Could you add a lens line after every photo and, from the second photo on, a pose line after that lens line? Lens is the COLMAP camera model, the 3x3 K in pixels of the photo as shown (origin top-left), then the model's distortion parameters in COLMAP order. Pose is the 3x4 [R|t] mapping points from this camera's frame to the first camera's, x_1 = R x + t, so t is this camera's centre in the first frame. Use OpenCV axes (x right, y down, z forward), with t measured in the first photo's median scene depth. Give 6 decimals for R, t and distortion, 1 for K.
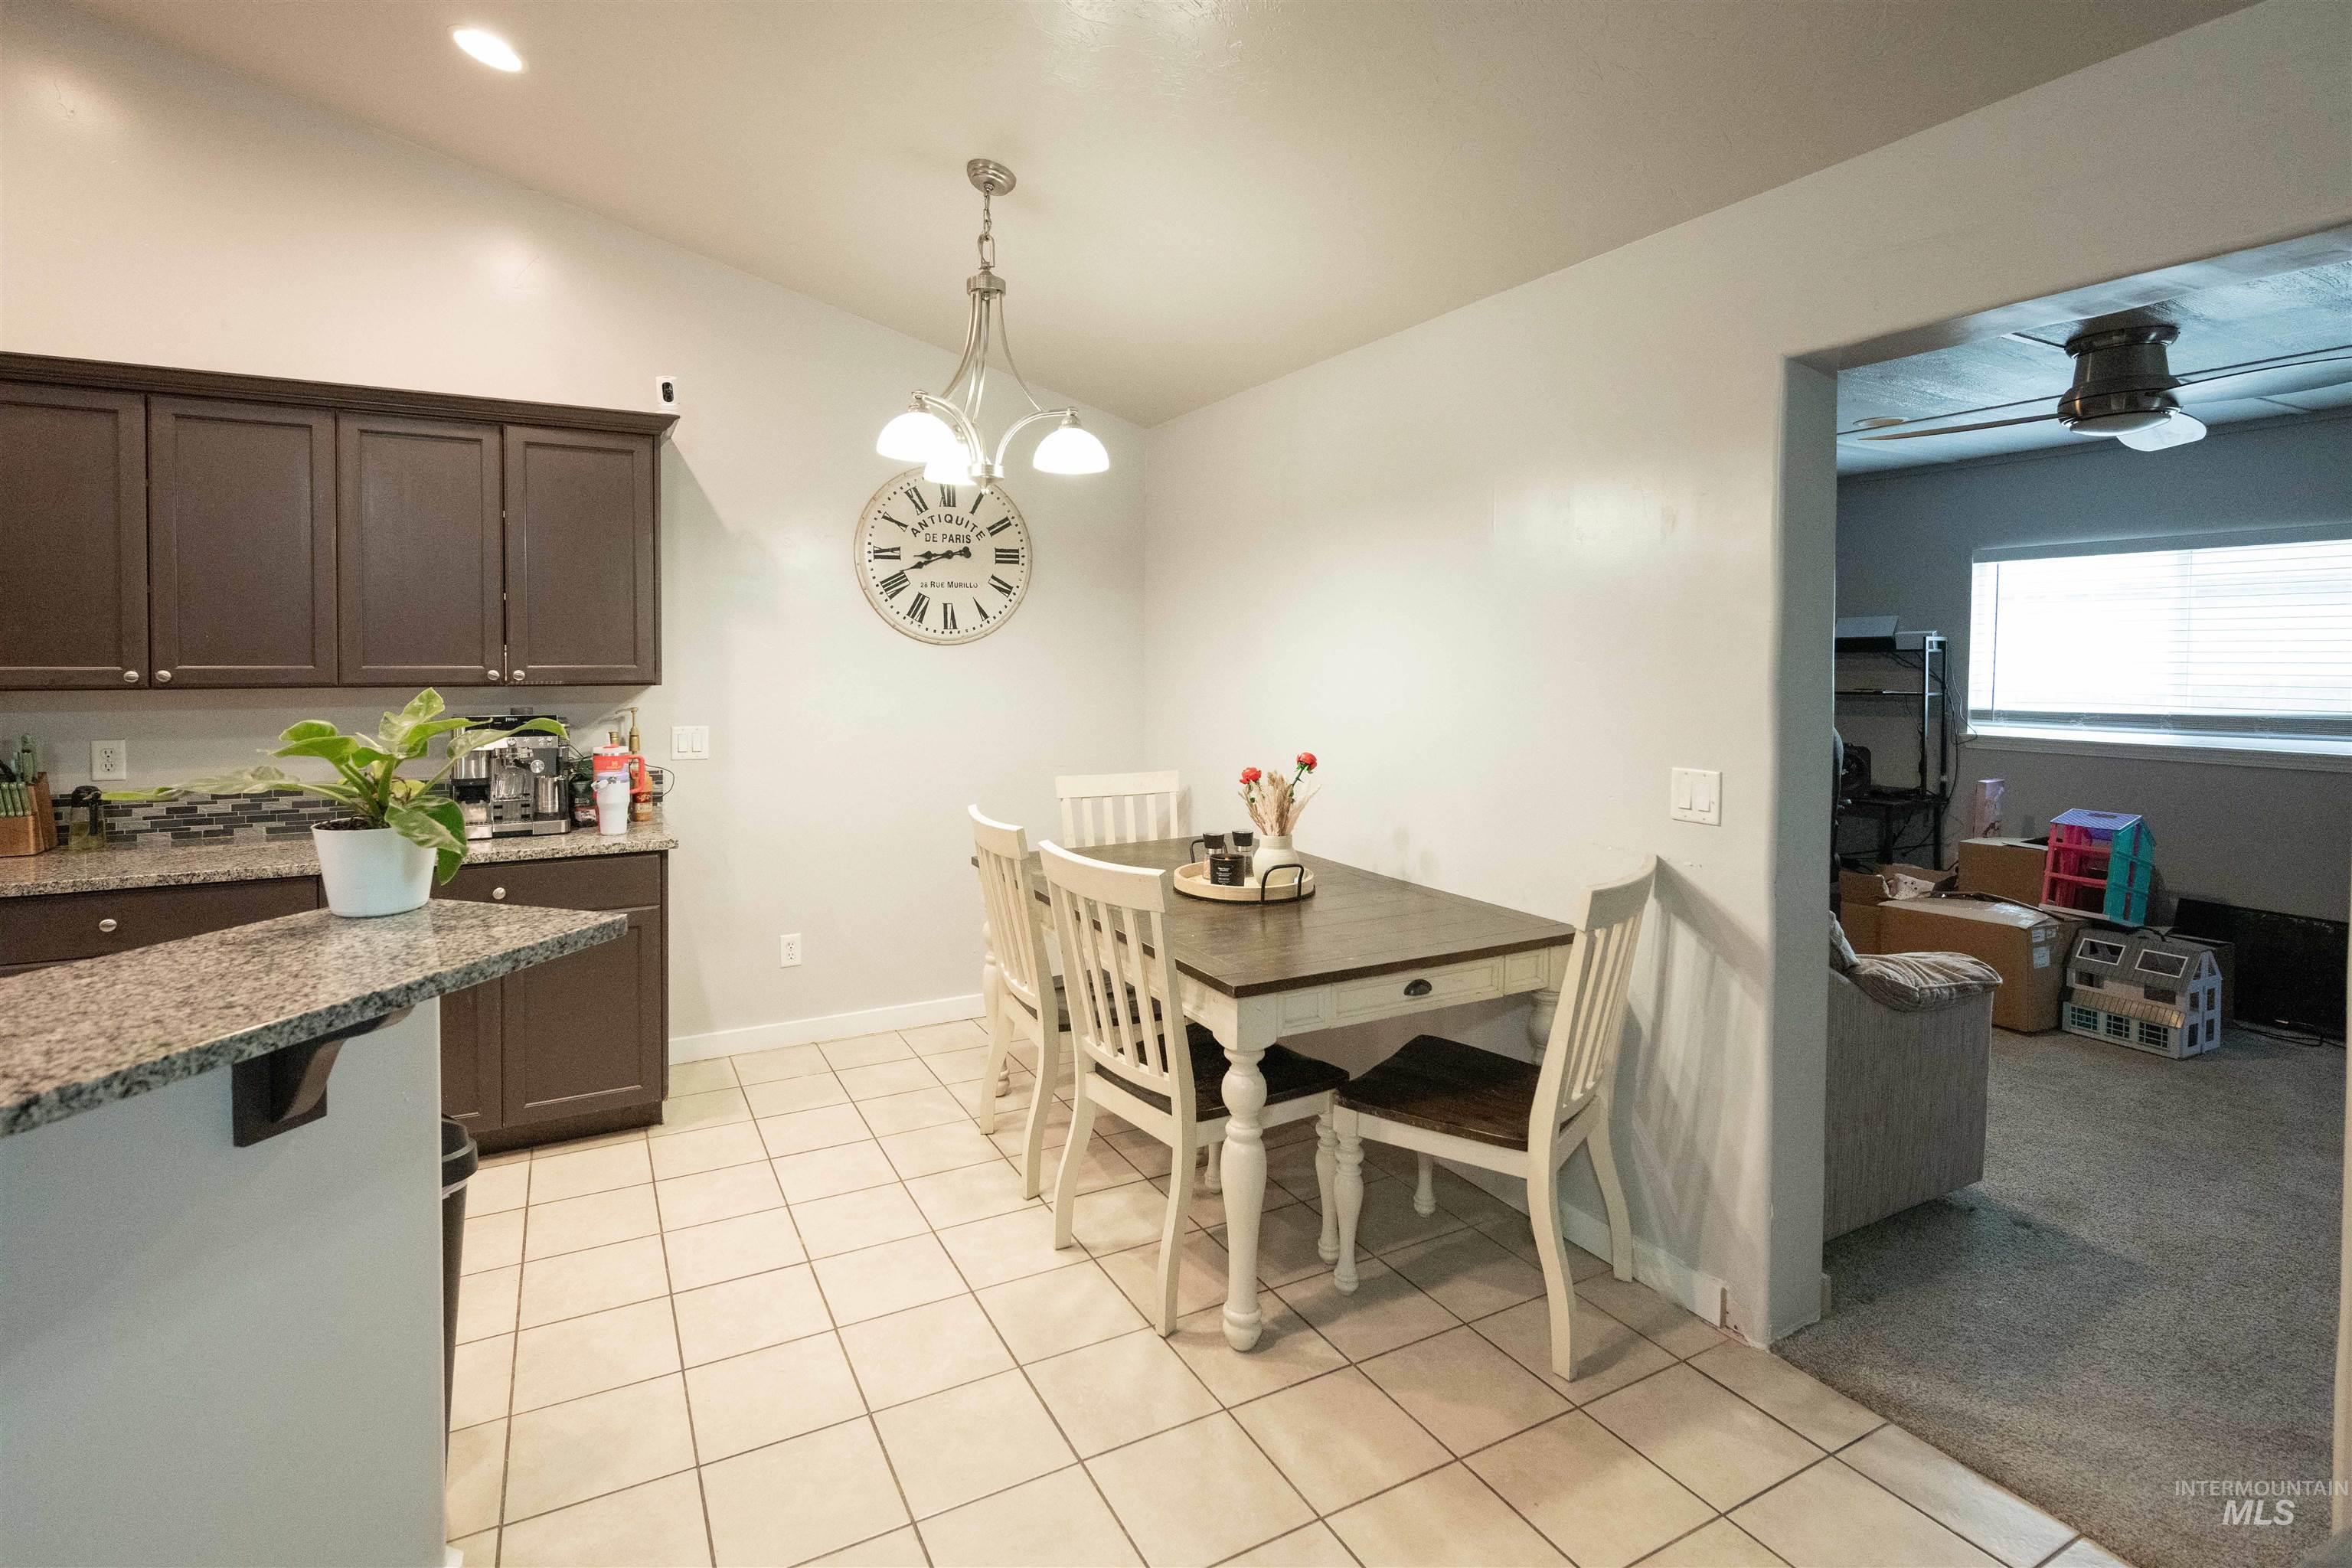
lens RADIAL K [[1105.2, 0, 1136.6], [0, 1105.2, 672.6], [0, 0, 1]] dist [0.001198, -0.001559]
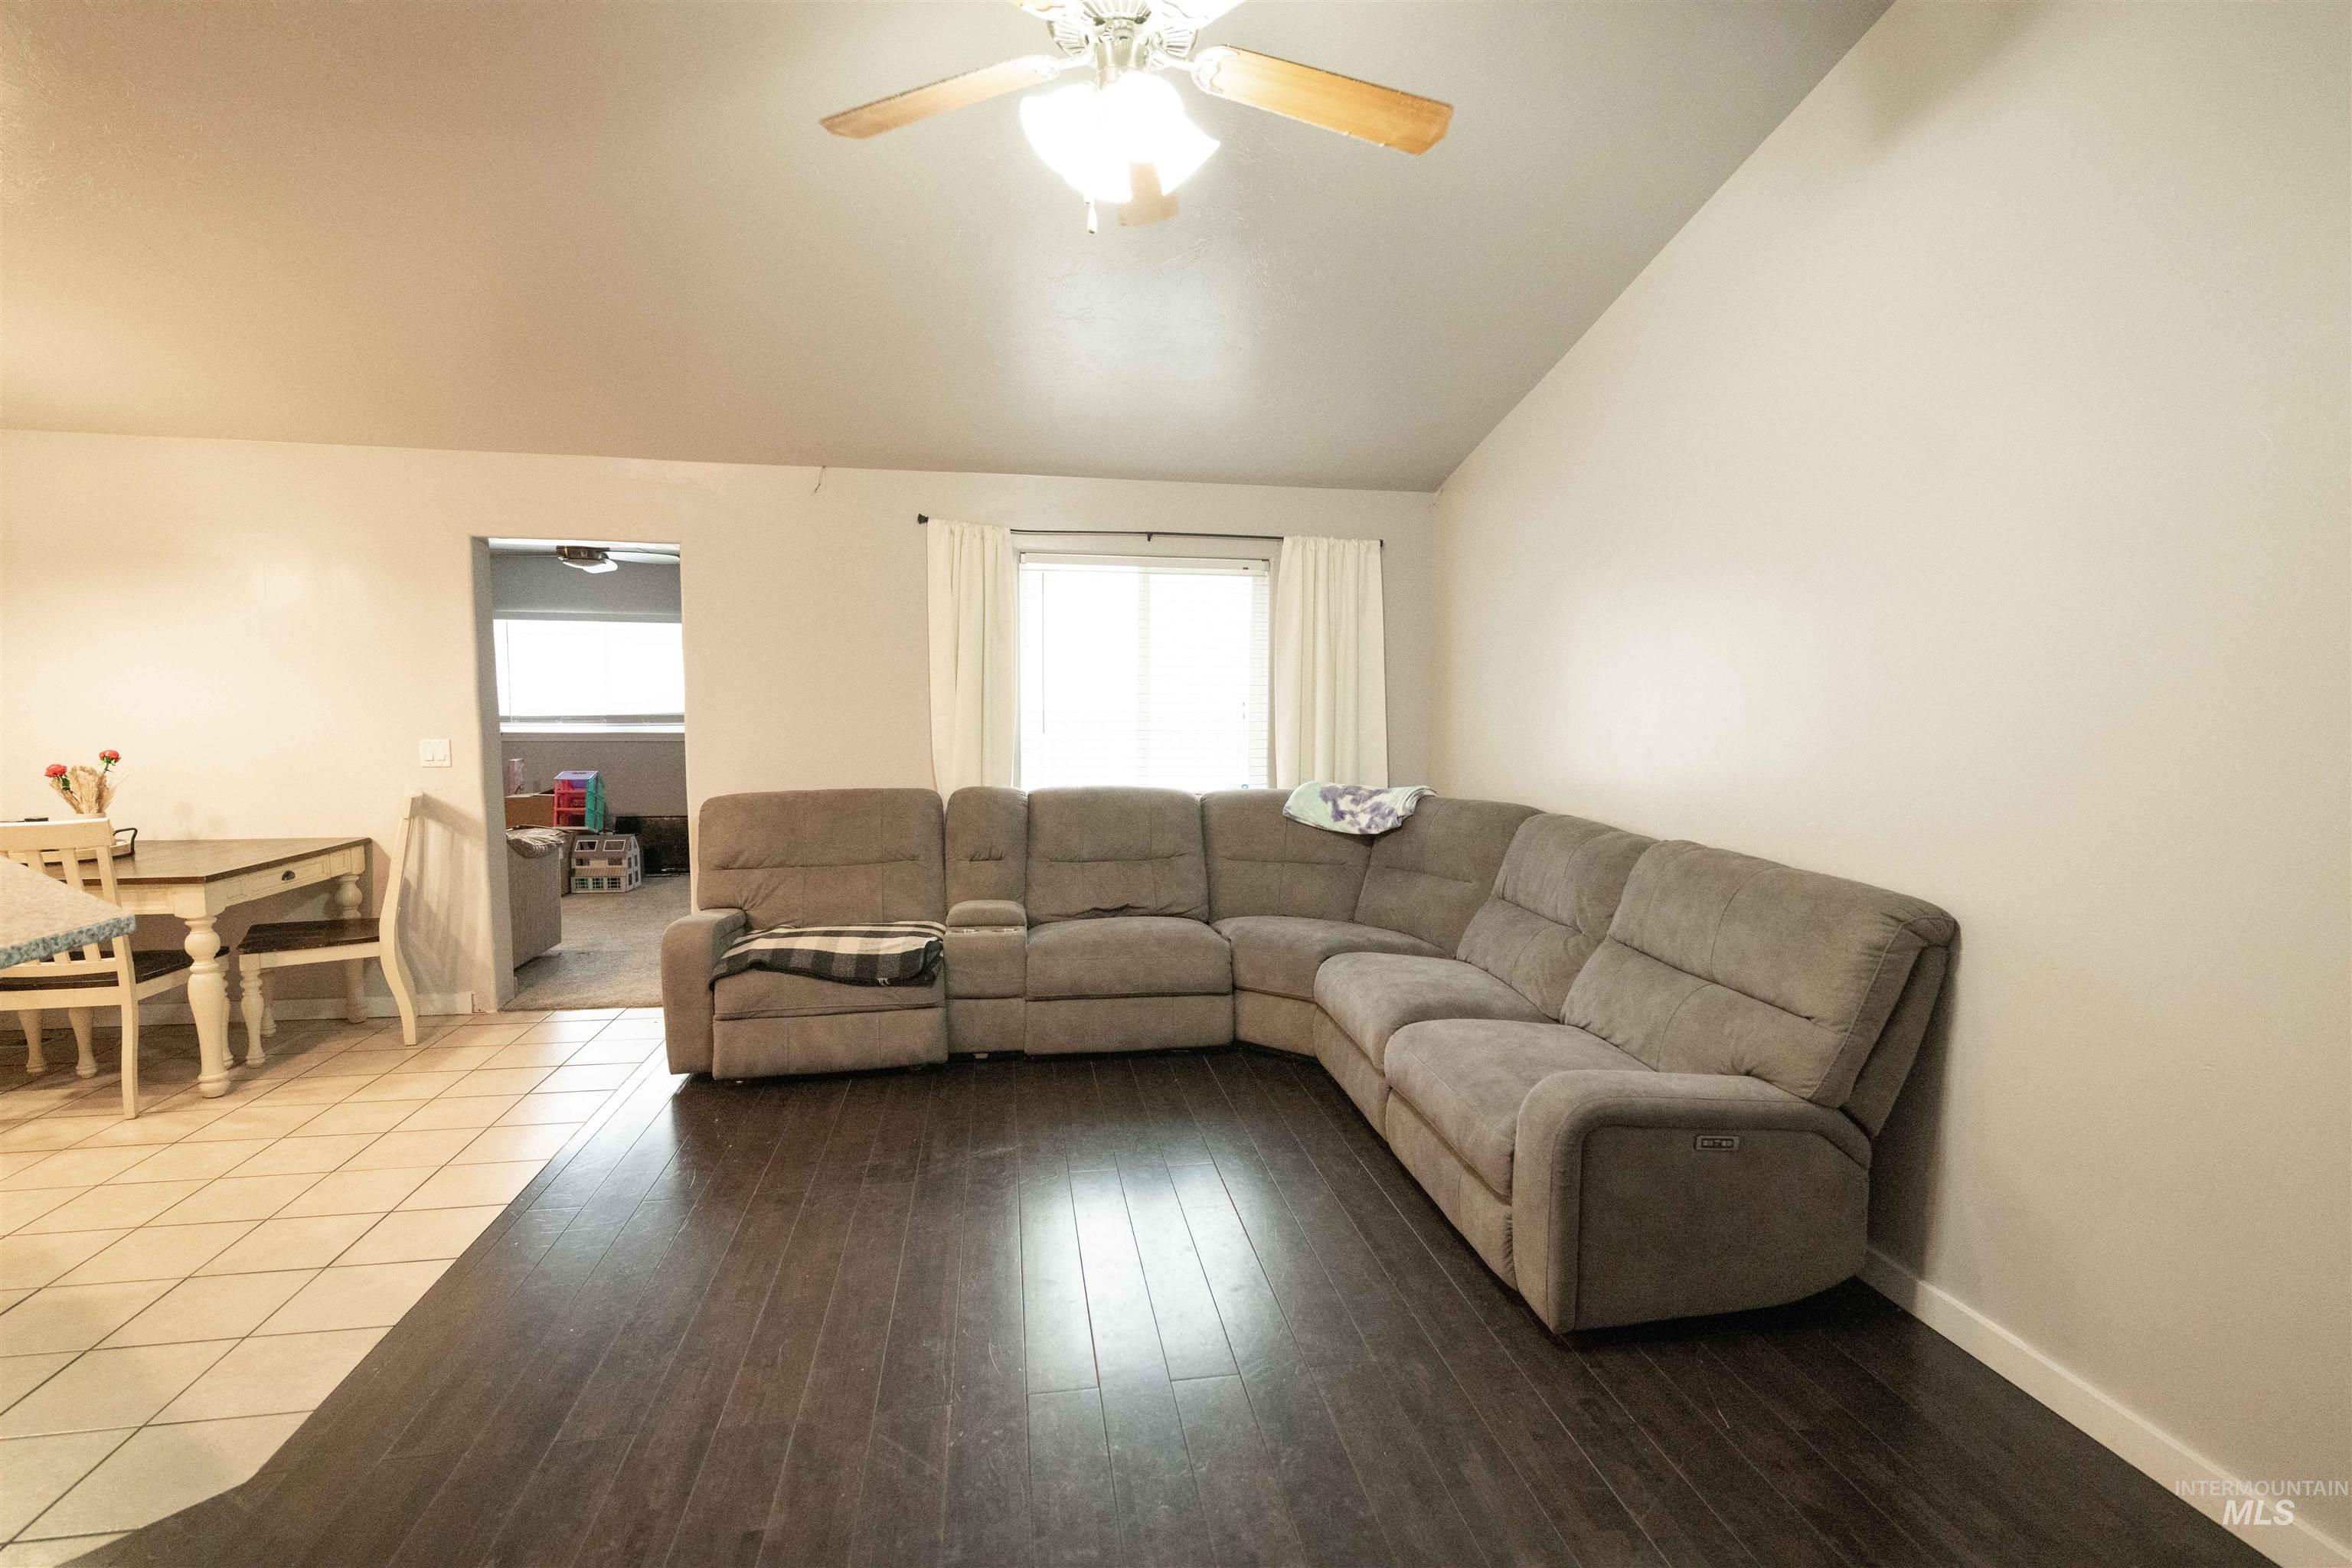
lens RADIAL K [[1091.4, 0, 1154.8], [0, 1091.4, 828.0], [0, 0, 1]] dist [0.011478, 0.000329]
pose [[0.321872, -0.120149, 0.939129, -0.745381], [0.006430, 0.992170, 0.124731, 0.008221], [-0.946761, -0.034109, 0.320124, -0.666262]]
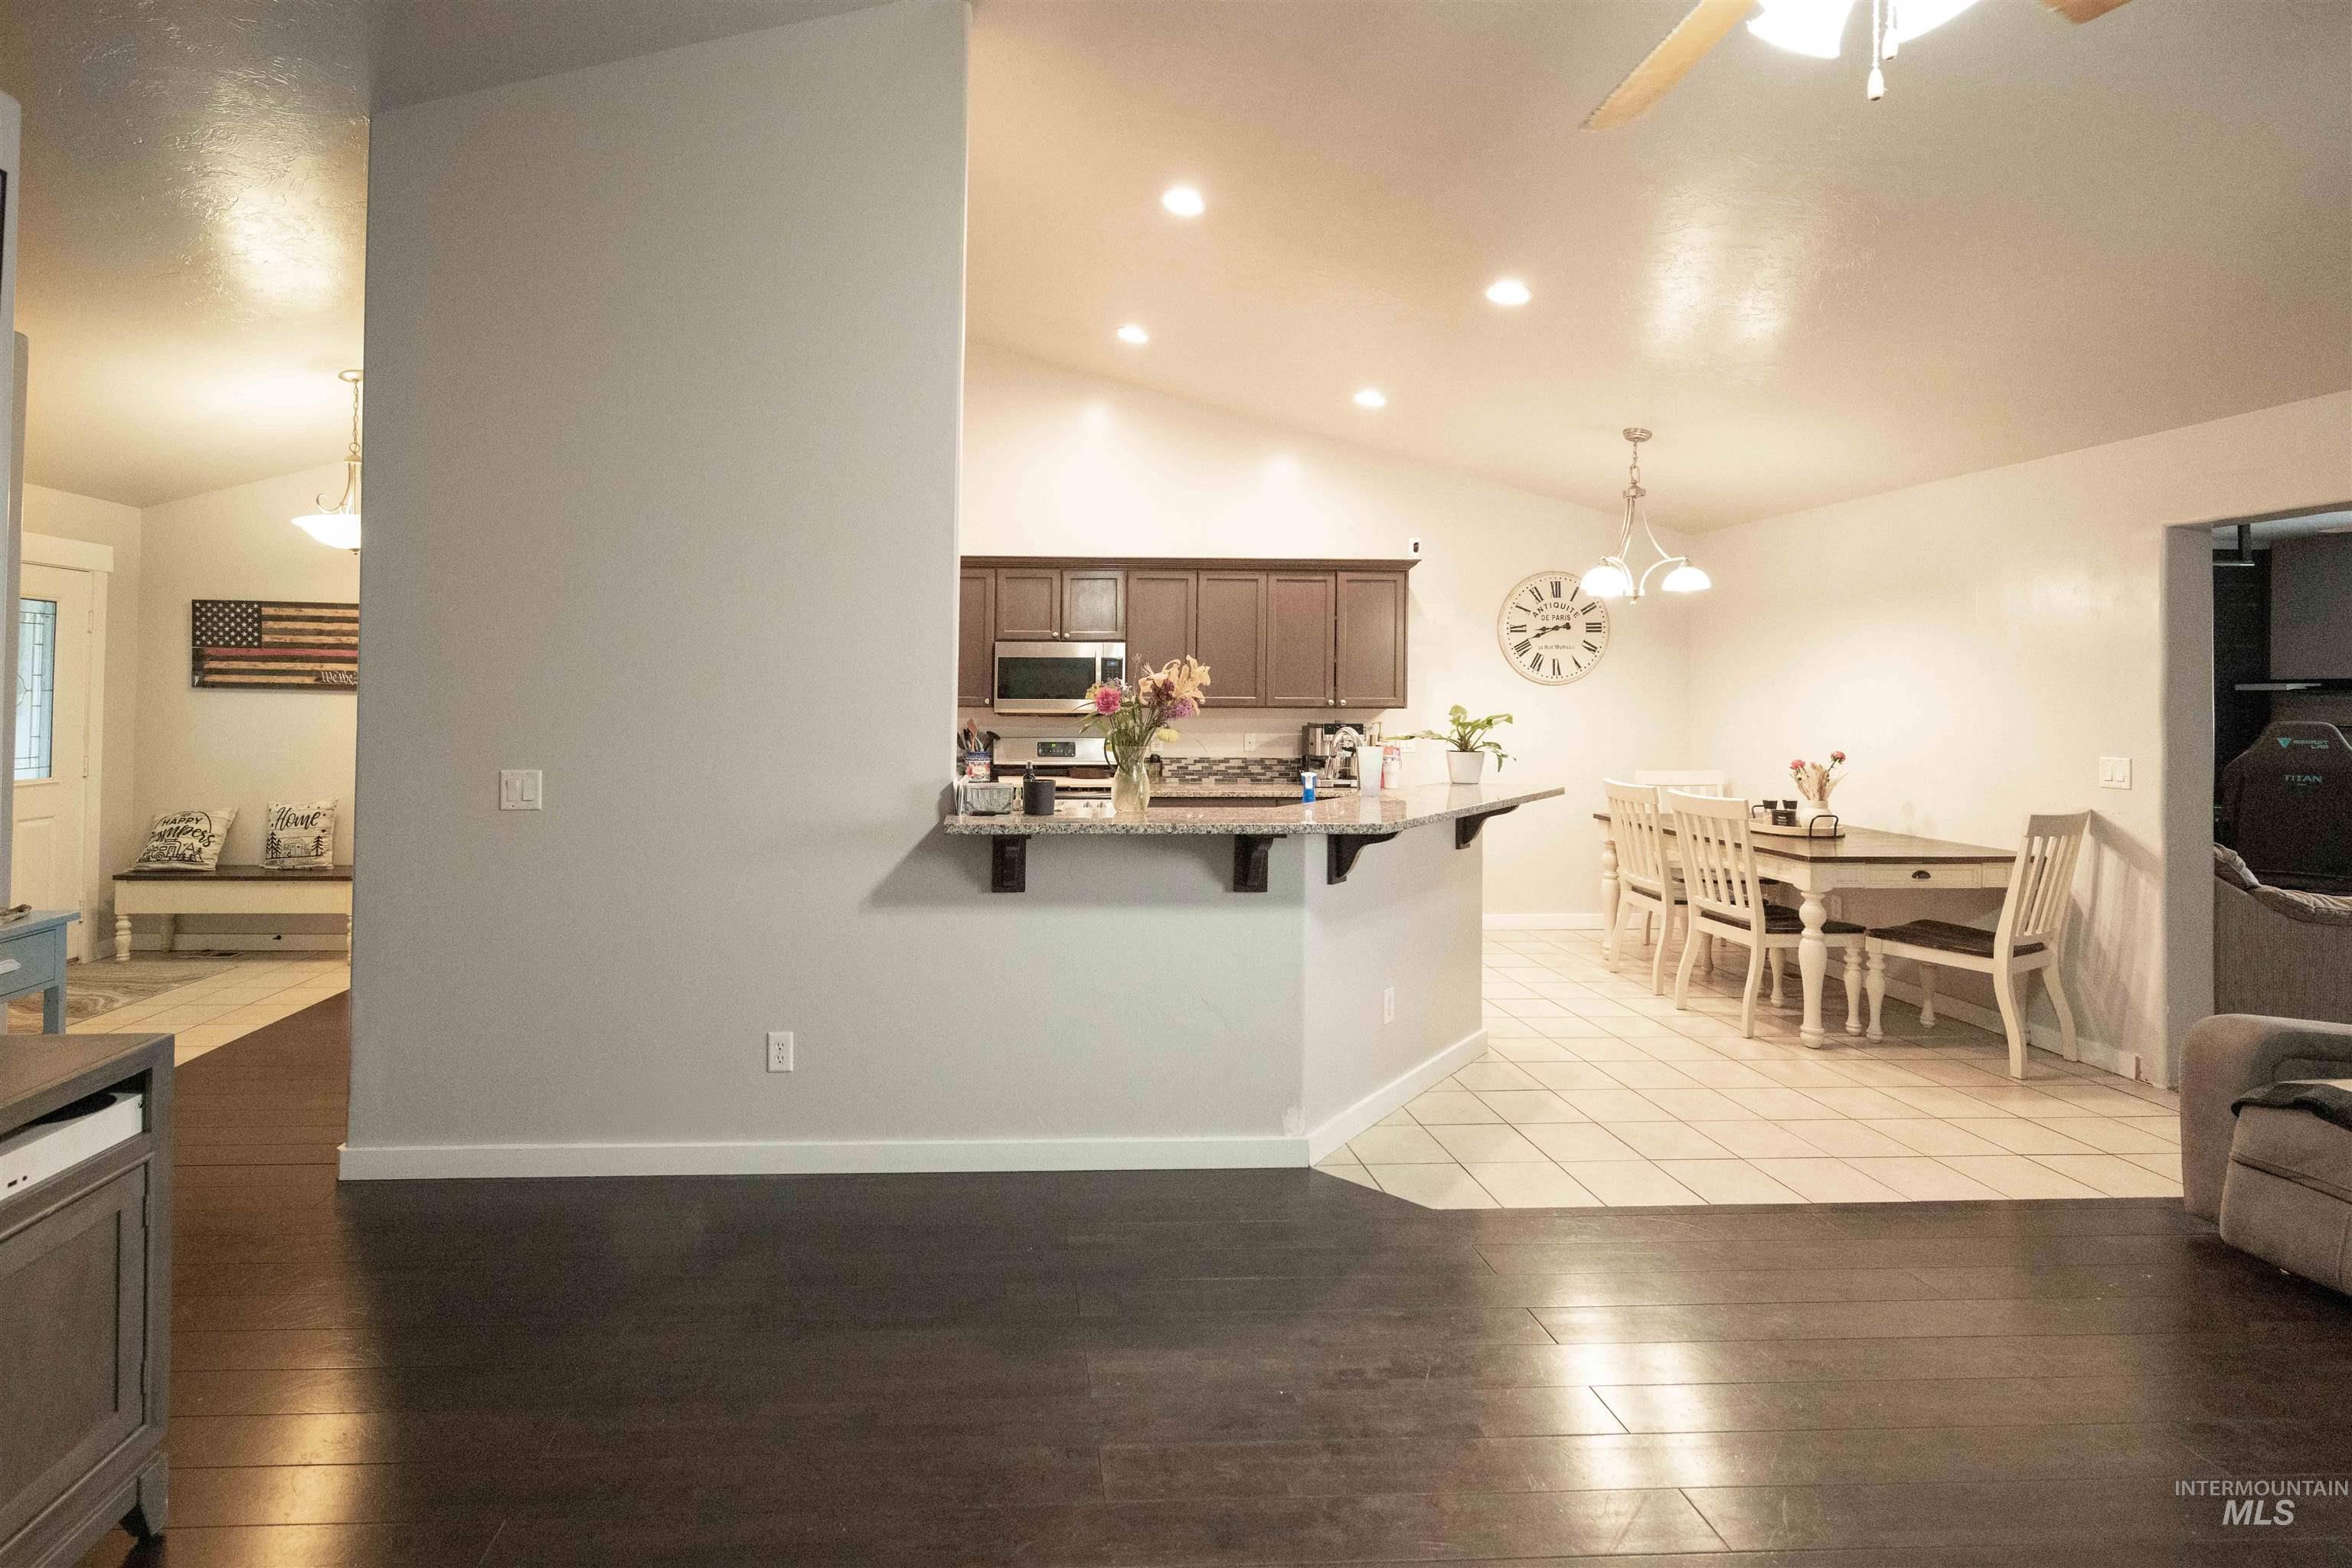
lens RADIAL K [[1105.2, 0, 1074.2], [0, 1105.2, 688.2], [0, 0, 1]] dist [0.001198, -0.001559]
pose [[0.918676, -0.001207, -0.395010, -0.254340], [-0.006544, 0.999812, -0.018275, 0.017367], [0.394957, 0.019374, 0.918495, -1.017599]]
